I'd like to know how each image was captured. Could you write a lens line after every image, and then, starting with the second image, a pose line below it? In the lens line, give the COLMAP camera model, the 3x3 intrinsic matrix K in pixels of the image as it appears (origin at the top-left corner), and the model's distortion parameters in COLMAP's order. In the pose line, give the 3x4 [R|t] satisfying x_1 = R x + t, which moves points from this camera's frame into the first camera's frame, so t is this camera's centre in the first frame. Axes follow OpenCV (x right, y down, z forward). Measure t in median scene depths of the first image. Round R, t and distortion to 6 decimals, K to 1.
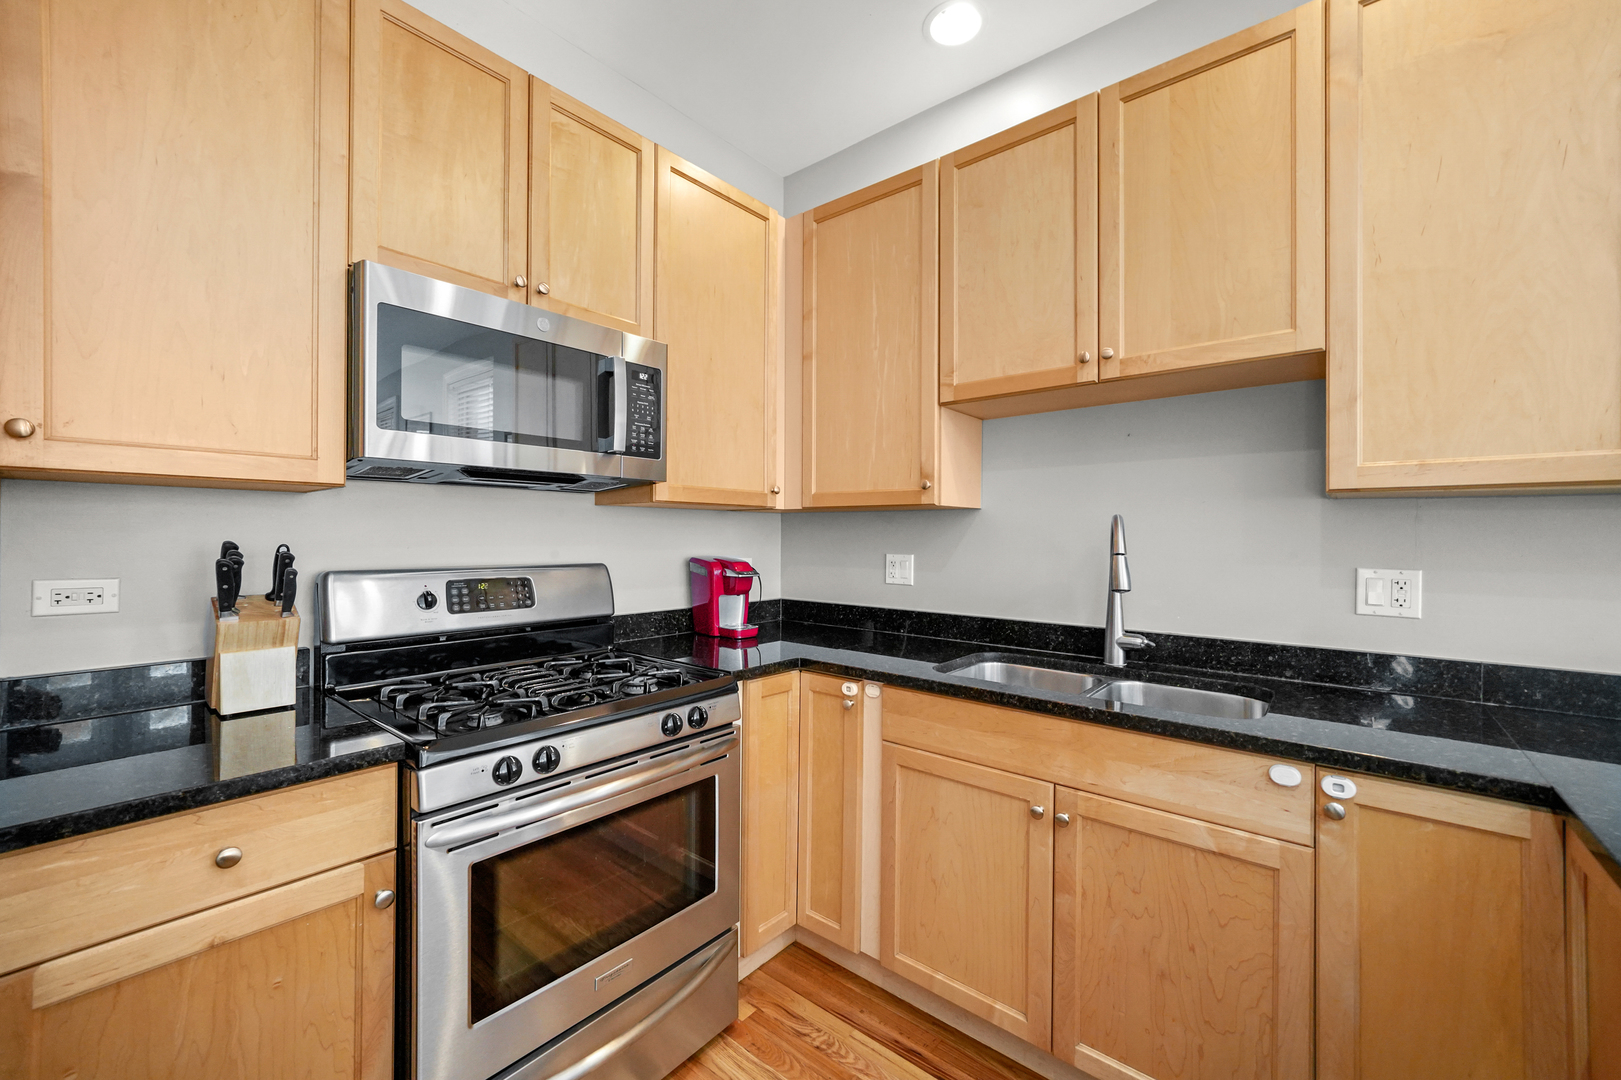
lens RADIAL K [[639.5, 0, 809.3], [0, 639.5, 537.8], [0, 0, 1]] dist [-0.008726, 0.000328]
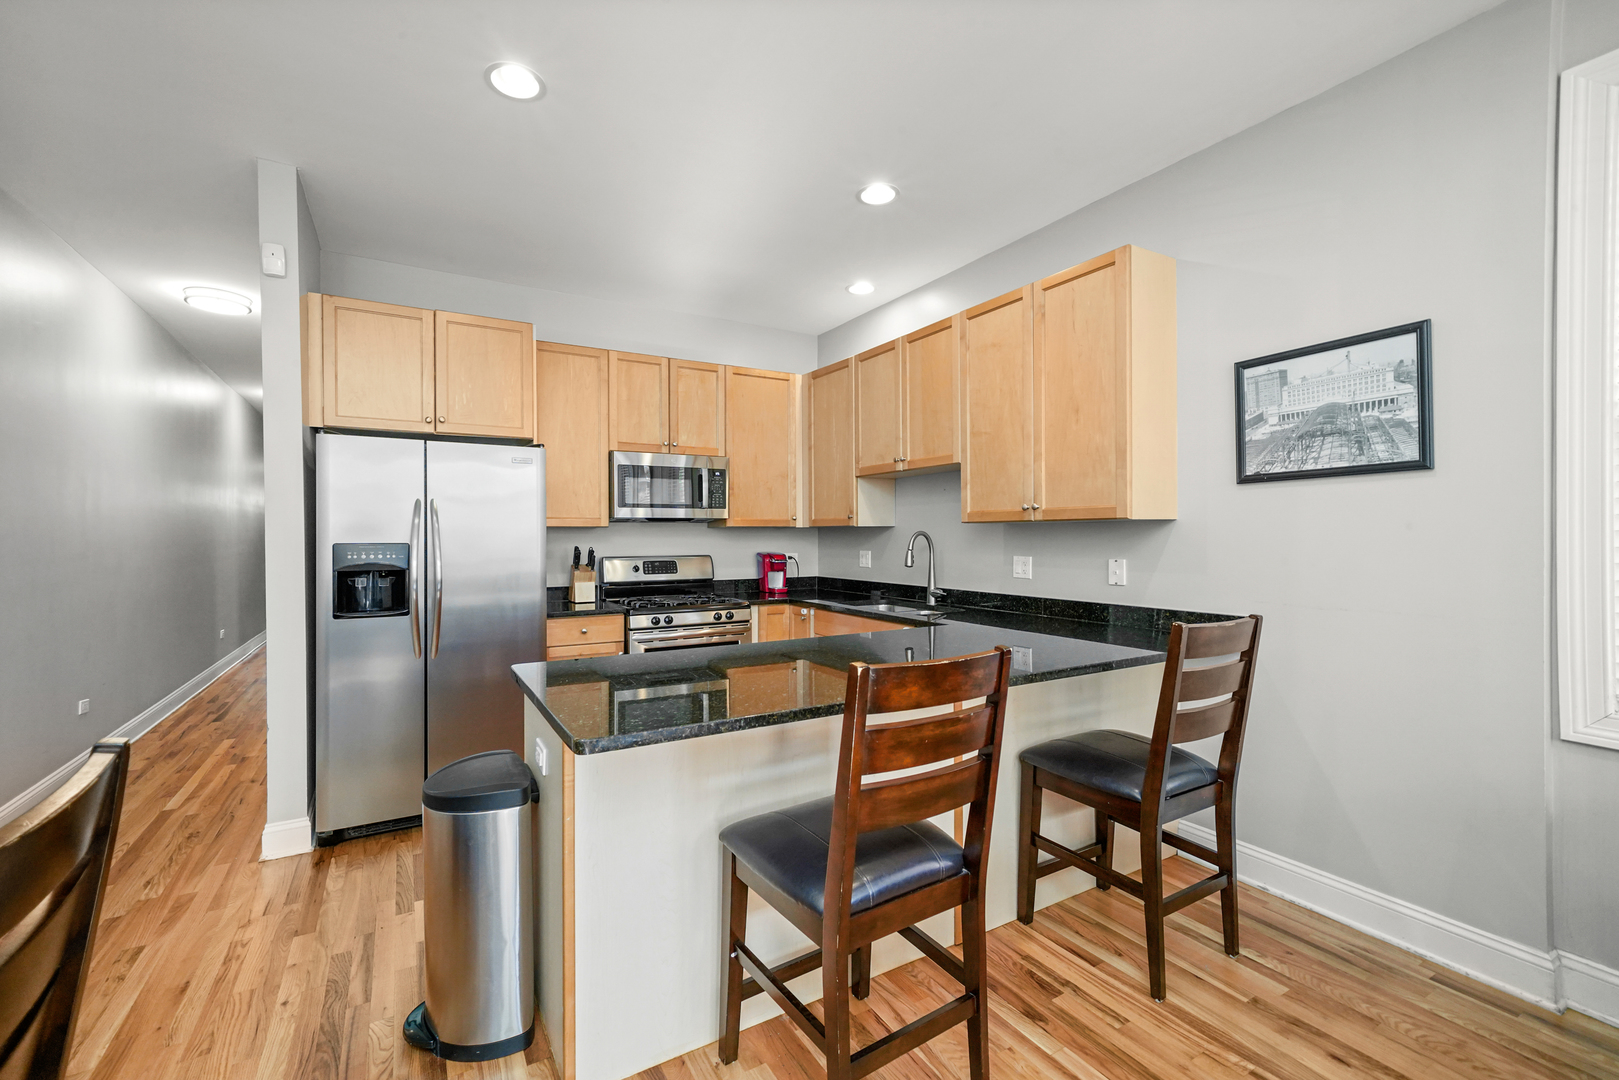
lens RADIAL K [[643.7, 0, 802.8], [0, 643.7, 546.2], [0, 0, 1]] dist [-0.004652, -0.000156]
pose [[0.947429, -0.005146, -0.319923, 0.826101], [0.009370, 0.999888, 0.011666, -0.015390], [0.319827, -0.014050, 0.947372, -1.182411]]
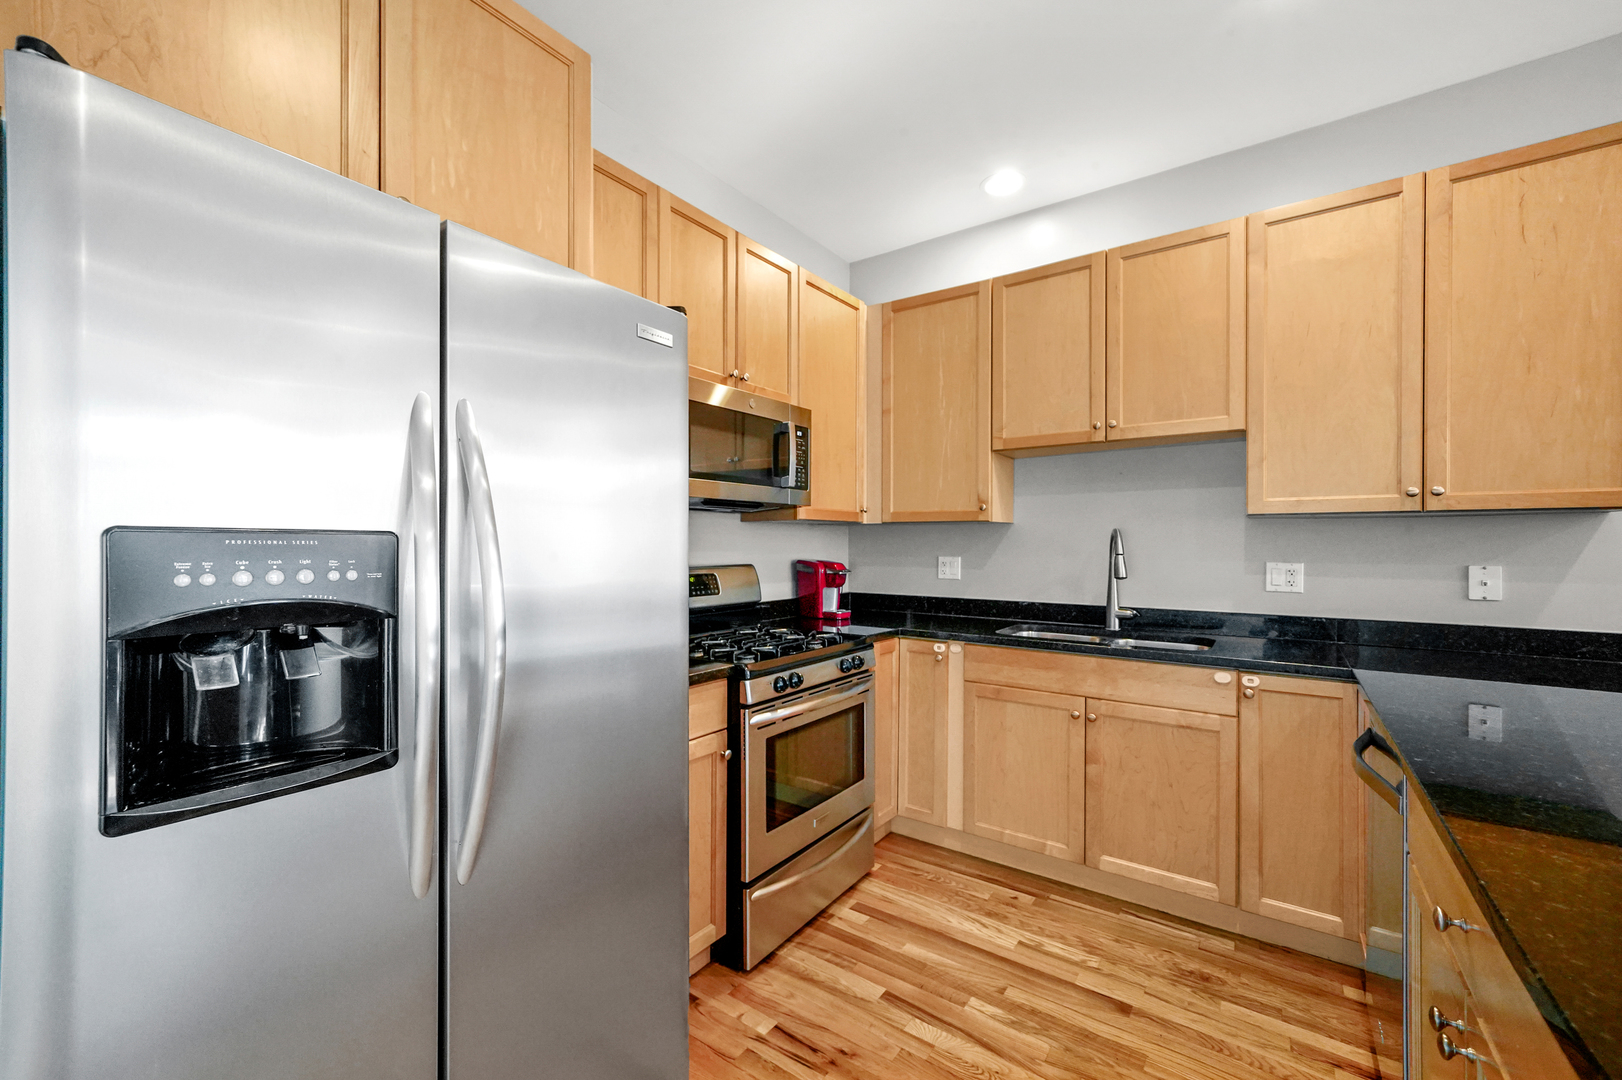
lens RADIAL K [[644.9, 0, 812.7], [0, 644.9, 548.8], [0, 0, 1]] dist [-0.004652, -0.000156]
pose [[0.997410, -0.005086, 0.071746, -0.355218], [0.004627, 0.999968, 0.006557, -0.001668], [-0.071777, -0.006208, 0.997401, -0.484270]]
